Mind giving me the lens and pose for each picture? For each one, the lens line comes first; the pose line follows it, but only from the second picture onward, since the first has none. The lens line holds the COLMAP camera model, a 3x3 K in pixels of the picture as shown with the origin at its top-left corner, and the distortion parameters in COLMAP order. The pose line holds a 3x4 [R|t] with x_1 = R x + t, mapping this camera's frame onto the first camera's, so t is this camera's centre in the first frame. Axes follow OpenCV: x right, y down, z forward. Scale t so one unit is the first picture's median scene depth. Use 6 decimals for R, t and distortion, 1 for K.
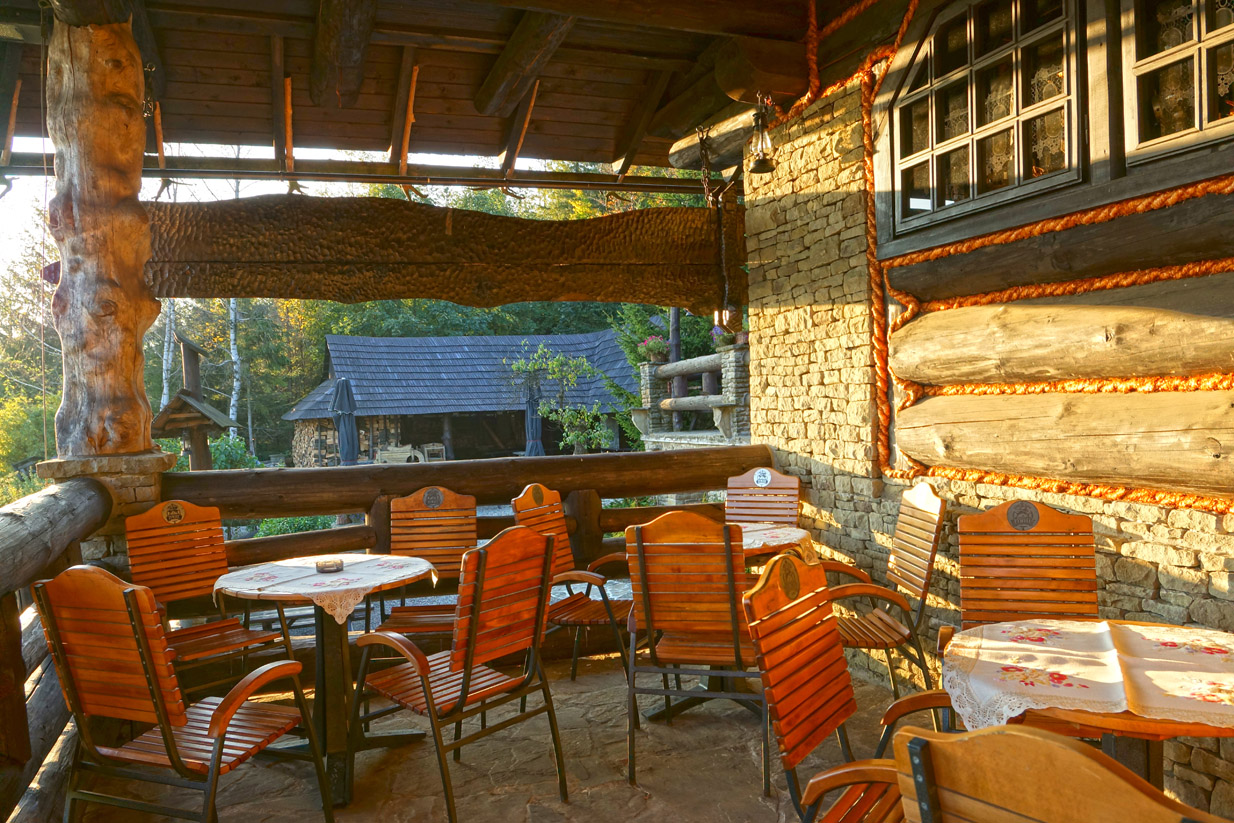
lens RADIAL K [[874.8, 0, 617.0], [0, 874.8, 411.5], [0, 0, 1]] dist [-0.003413, -0.001058]
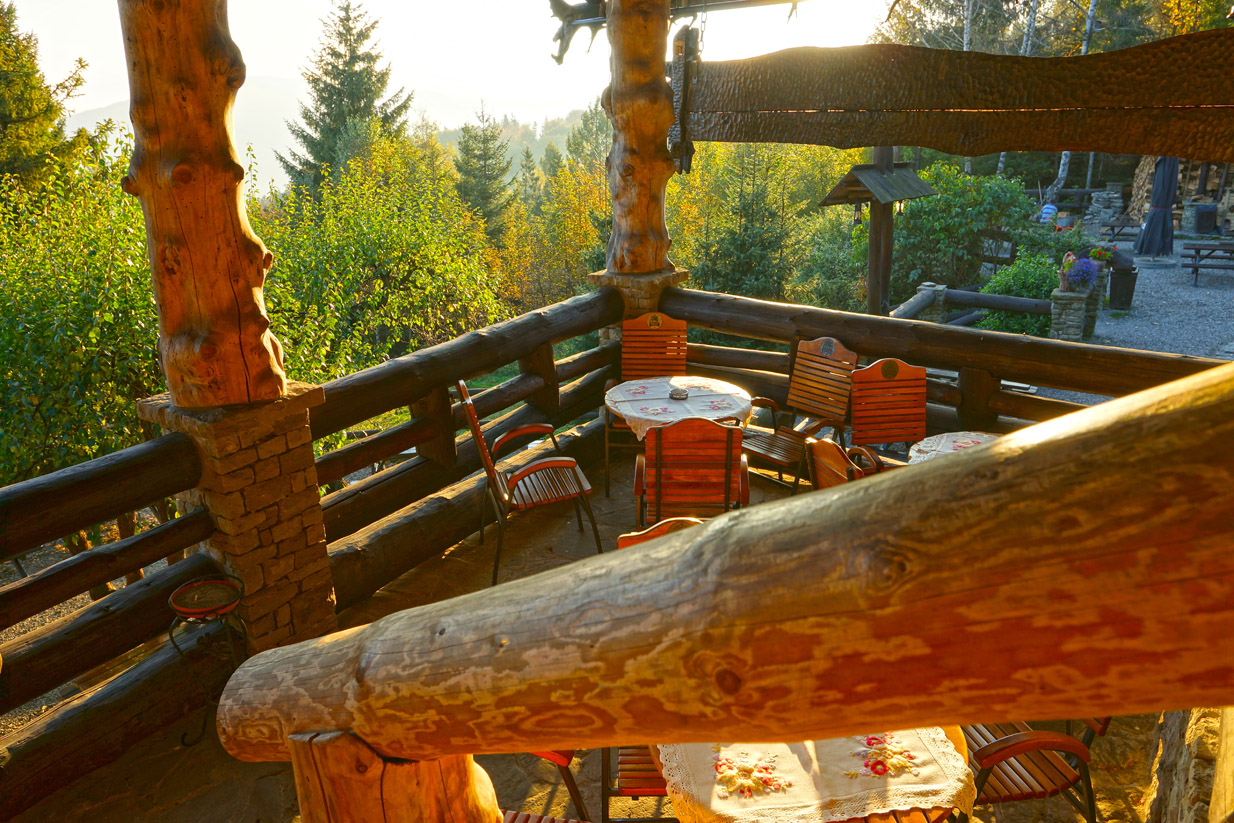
lens RADIAL K [[874.8, 0, 617.0], [0, 874.8, 411.5], [0, 0, 1]] dist [-0.003413, -0.001058]
pose [[0.582578, 0.292794, -0.758205, 0.593910], [-0.022480, 0.938307, 0.345071, -0.240765], [0.812464, -0.183987, 0.553219, 0.130285]]
